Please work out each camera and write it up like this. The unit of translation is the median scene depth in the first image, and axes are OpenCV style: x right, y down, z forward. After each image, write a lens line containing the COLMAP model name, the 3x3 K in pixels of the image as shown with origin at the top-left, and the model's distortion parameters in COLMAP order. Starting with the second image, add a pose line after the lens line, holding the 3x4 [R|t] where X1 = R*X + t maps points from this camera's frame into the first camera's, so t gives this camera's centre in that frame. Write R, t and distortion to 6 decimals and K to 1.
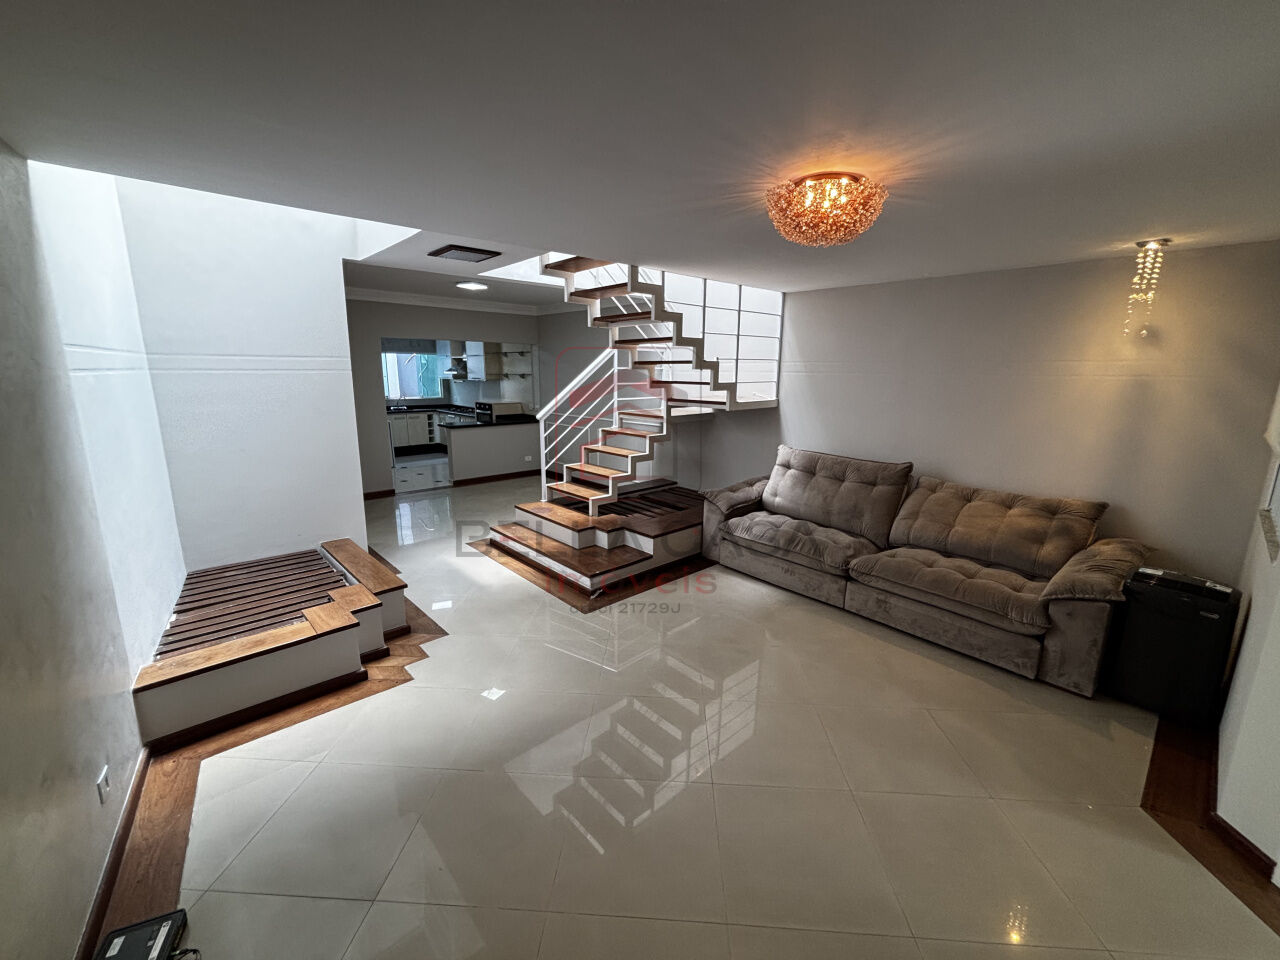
lens RADIAL K [[520.9, 0, 643.9], [0, 520.9, 478.8], [0, 0, 1]] dist [0.001405, 0.000044]
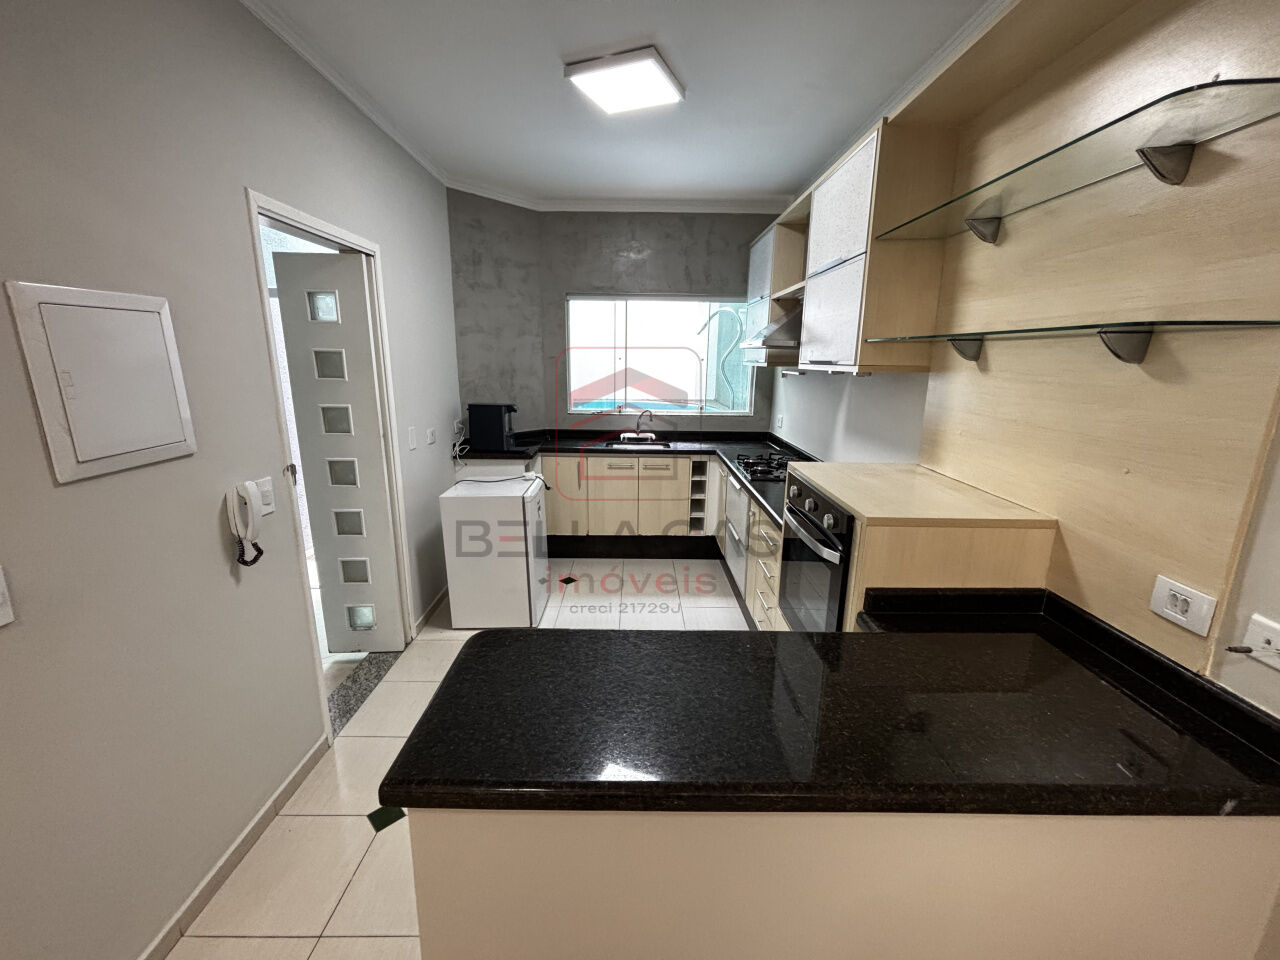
lens RADIAL K [[523.6, 0, 636.1], [0, 523.6, 477.3], [0, 0, 1]] dist [0.001492, 0.000340]
pose [[0.739148, 0.150385, -0.656539, -0.456591], [-0.144369, 0.987474, 0.063654, -0.300829], [0.657888, 0.047735, 0.751601, 1.605825]]
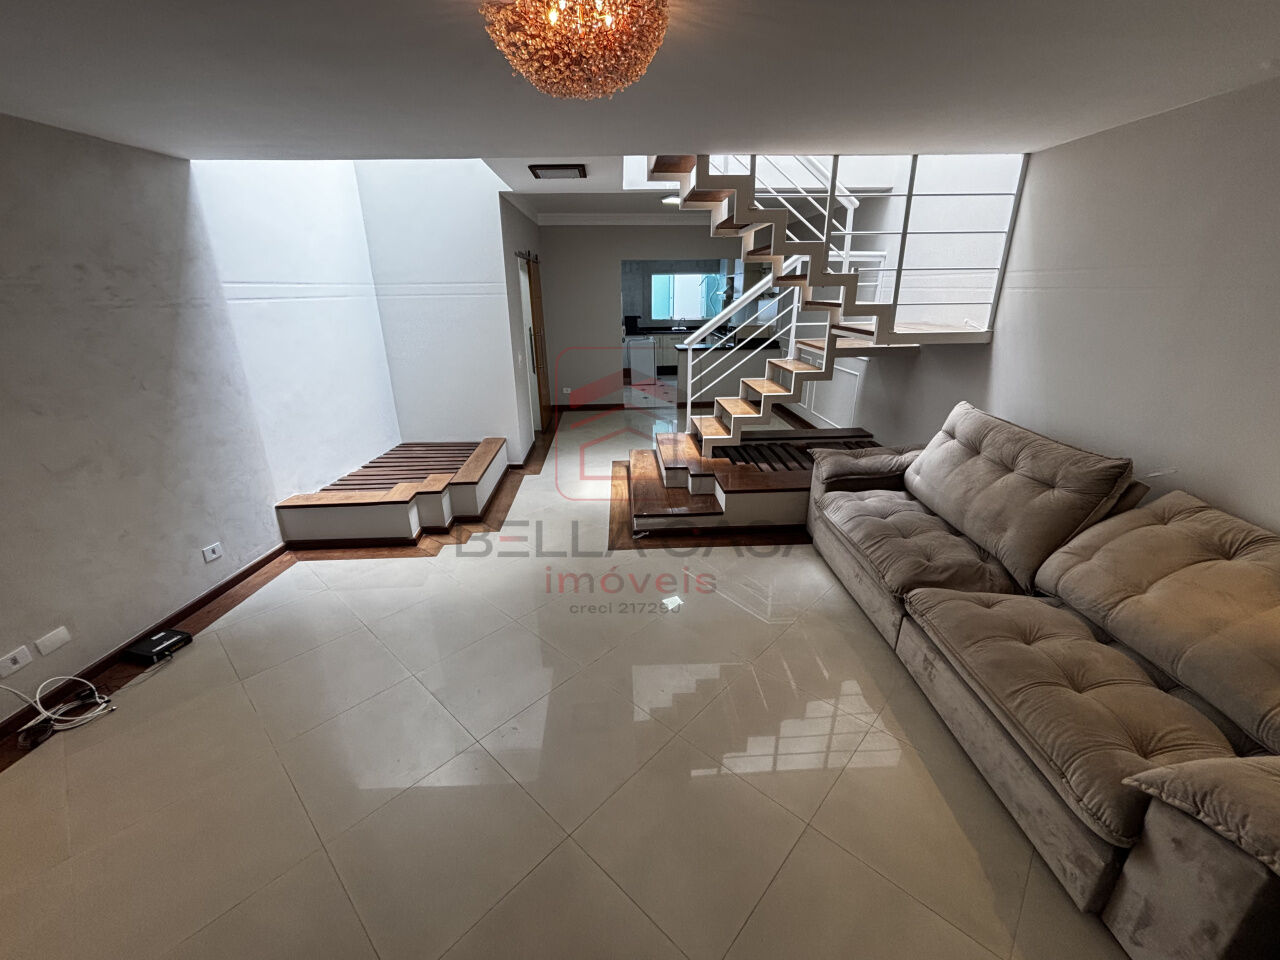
lens RADIAL K [[523.6, 0, 636.1], [0, 523.6, 477.3], [0, 0, 1]] dist [0.001492, 0.000340]
pose [[0.767857, 0.201147, -0.608223, 0.403846], [-0.114338, 0.977214, 0.178830, -0.046075], [0.630335, -0.067773, 0.773359, 0.226343]]
